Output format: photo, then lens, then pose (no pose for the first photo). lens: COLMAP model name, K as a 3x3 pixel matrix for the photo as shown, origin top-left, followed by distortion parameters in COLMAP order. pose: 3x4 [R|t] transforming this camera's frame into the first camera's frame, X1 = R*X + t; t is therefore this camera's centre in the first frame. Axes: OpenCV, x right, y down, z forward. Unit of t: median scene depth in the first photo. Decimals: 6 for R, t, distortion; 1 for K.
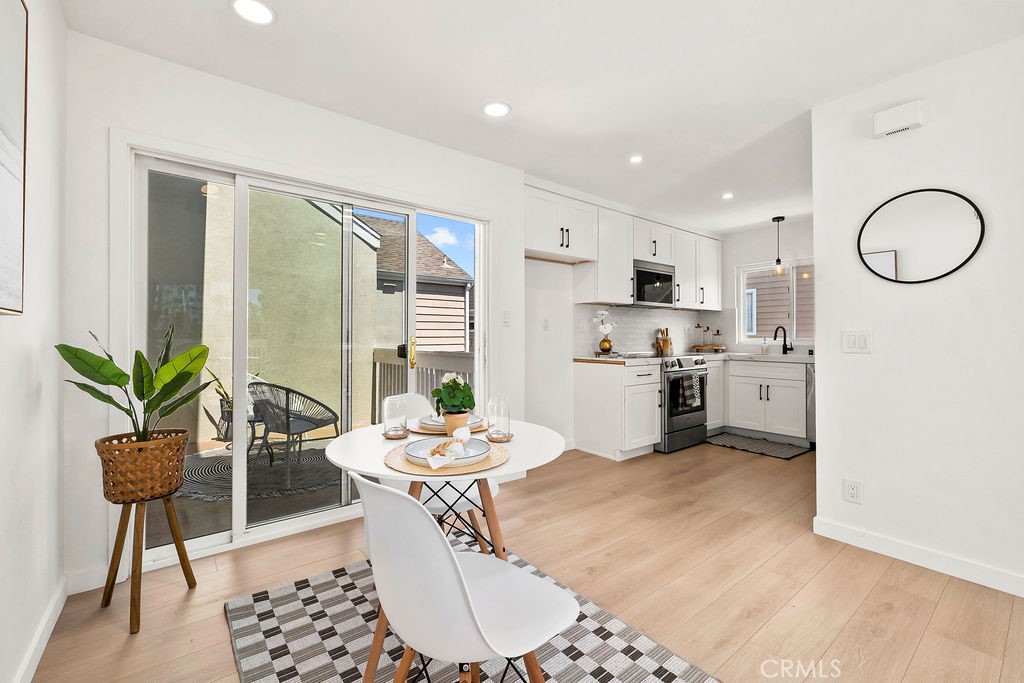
lens RADIAL K [[430.2, 0, 512.2], [0, 430.2, 334.3], [0, 0, 1]] dist [0.002614, -0.000657]
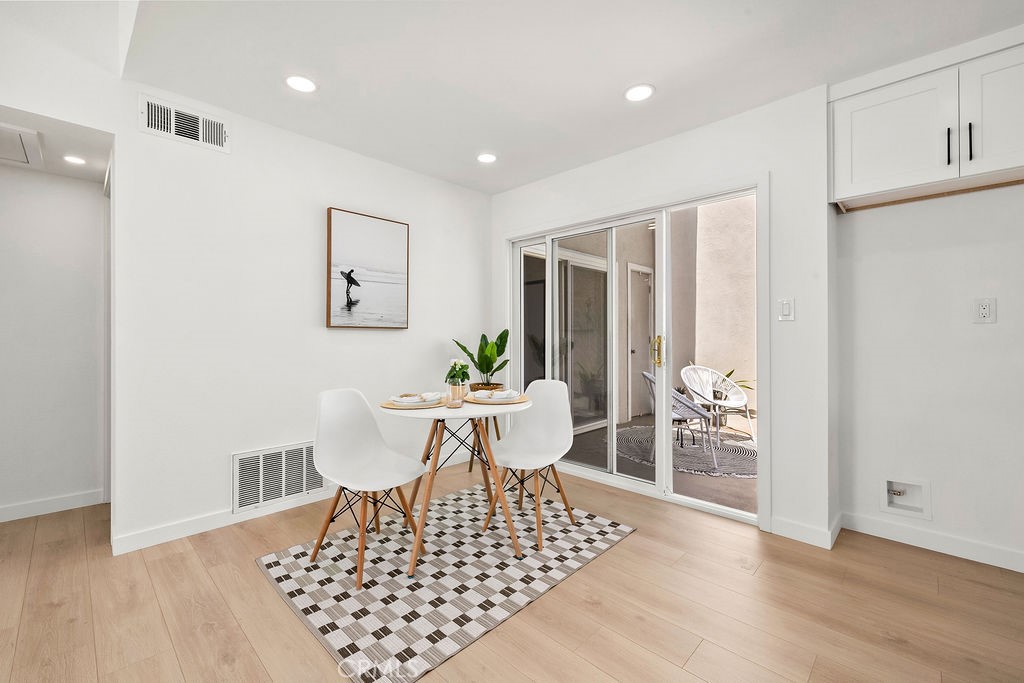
lens RADIAL K [[430.2, 0, 505.5], [0, 430.2, 335.9], [0, 0, 1]] dist [0.002614, -0.000657]
pose [[0.127577, -0.003961, -0.991821, 0.506812], [0.009006, 0.999955, -0.002835, 0.002750], [0.991788, -0.008571, 0.127607, 0.351868]]
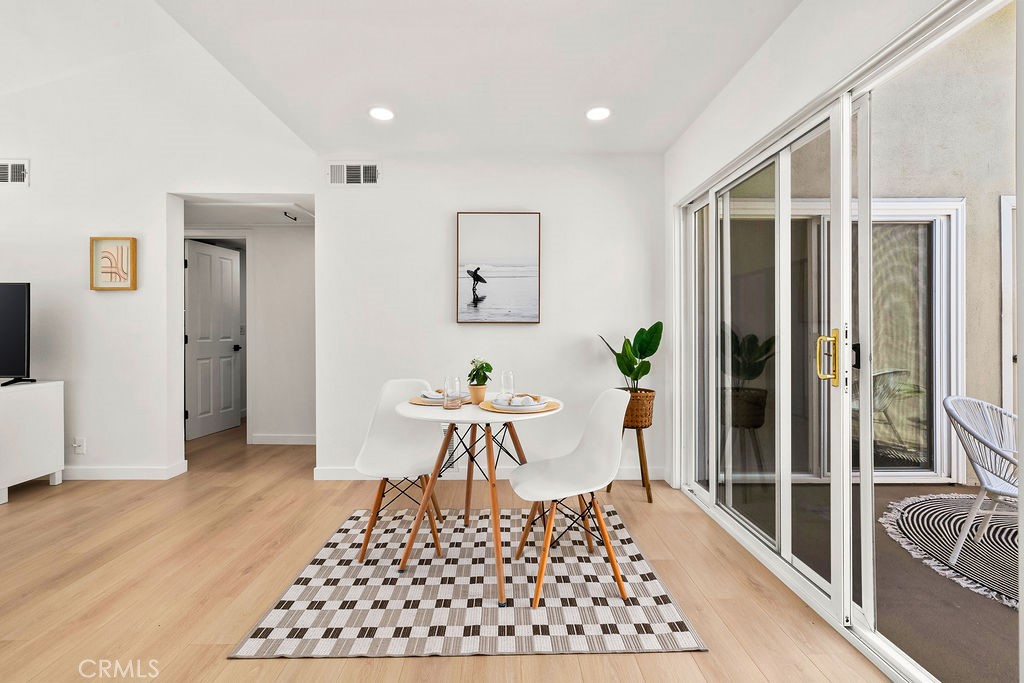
lens RADIAL K [[430.2, 0, 509.2], [0, 430.2, 333.1], [0, 0, 1]] dist [0.002614, -0.000657]
pose [[-0.612027, -0.000132, -0.790837, 0.323937], [0.005496, 0.999975, -0.004420, 0.006204], [0.790818, -0.007051, -0.612011, 0.694195]]
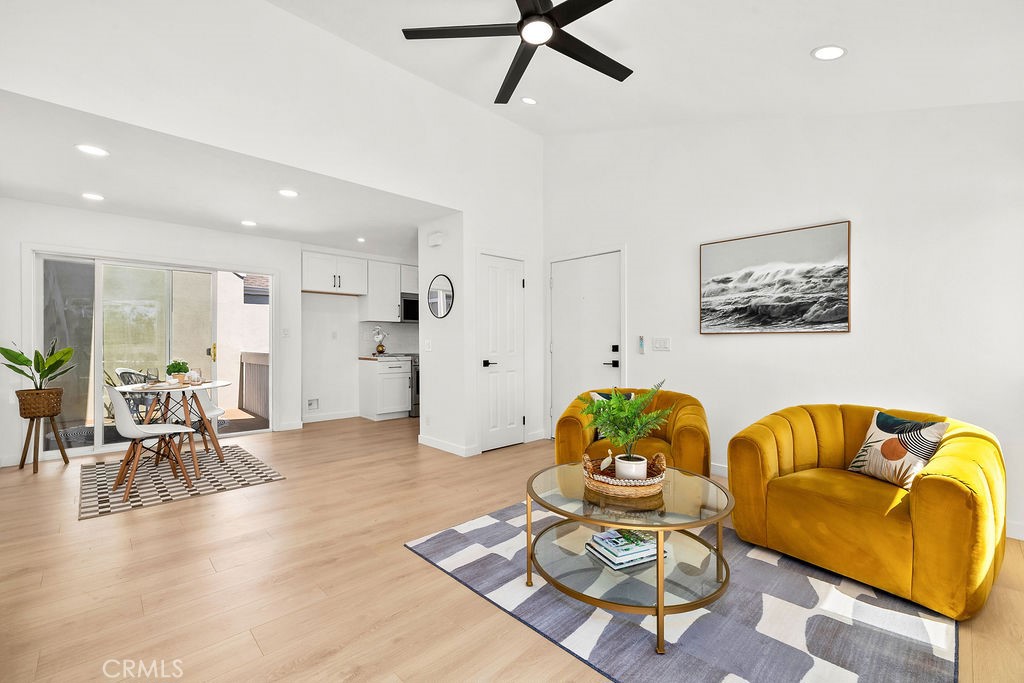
lens RADIAL K [[430.2, 0, 513.3], [0, 430.2, 343.0], [0, 0, 1]] dist [0.002614, -0.000657]
pose [[0.994897, -0.000800, 0.100892, 0.550915], [0.000036, 0.999971, 0.007567, -0.006686], [-0.100895, -0.007524, 0.994869, -0.594061]]
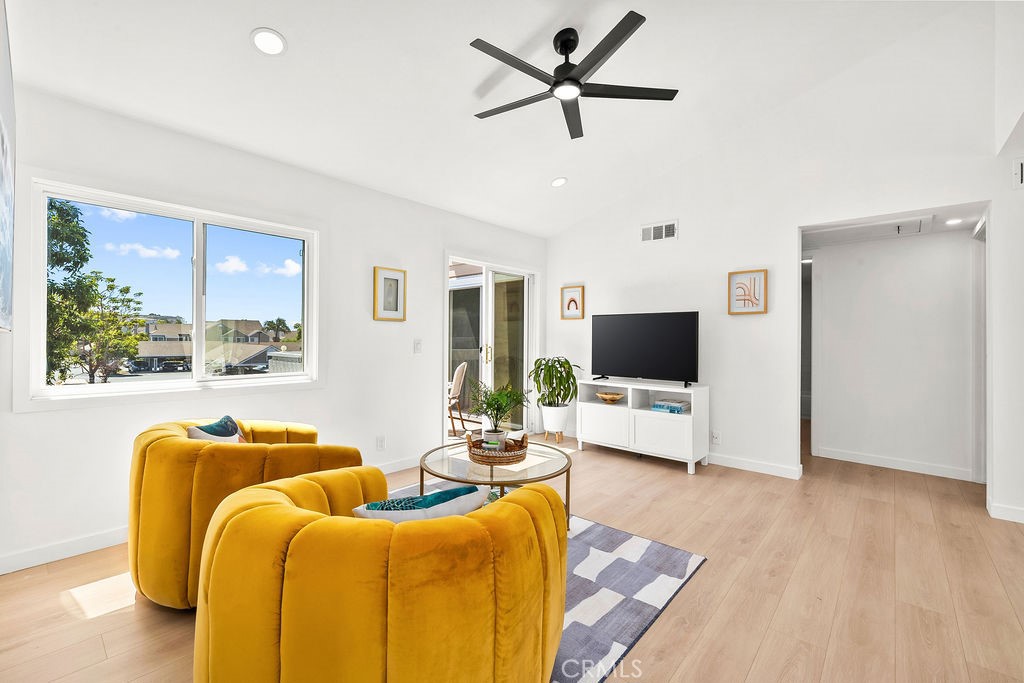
lens RADIAL K [[430.2, 0, 507.1], [0, 430.2, 336.4], [0, 0, 1]] dist [0.002614, -0.000657]
pose [[-0.985998, -0.006947, -0.166610, 0.814311], [-0.004673, 0.999891, -0.014037, -0.013538], [0.166690, -0.013062, -0.985923, 0.502218]]
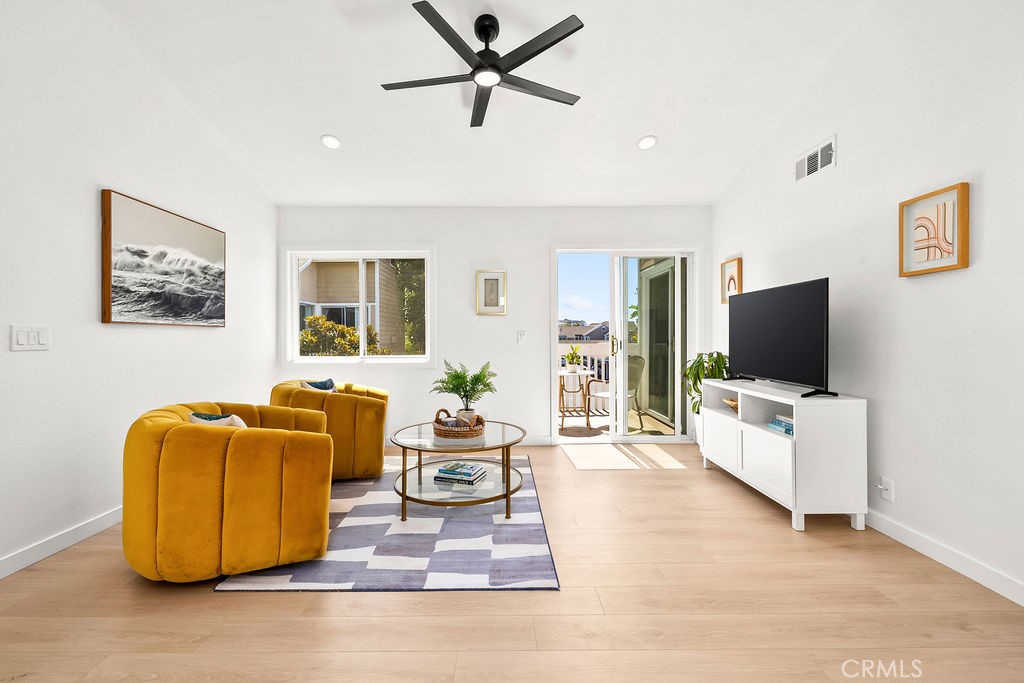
lens RADIAL K [[430.2, 0, 502.6], [0, 430.2, 338.8], [0, 0, 1]] dist [0.002614, -0.000657]
pose [[-0.781109, -0.001407, 0.624394, 0.226273], [-0.003556, 0.999991, -0.002195, 0.003305], [-0.624385, -0.003935, -0.781107, 0.382652]]
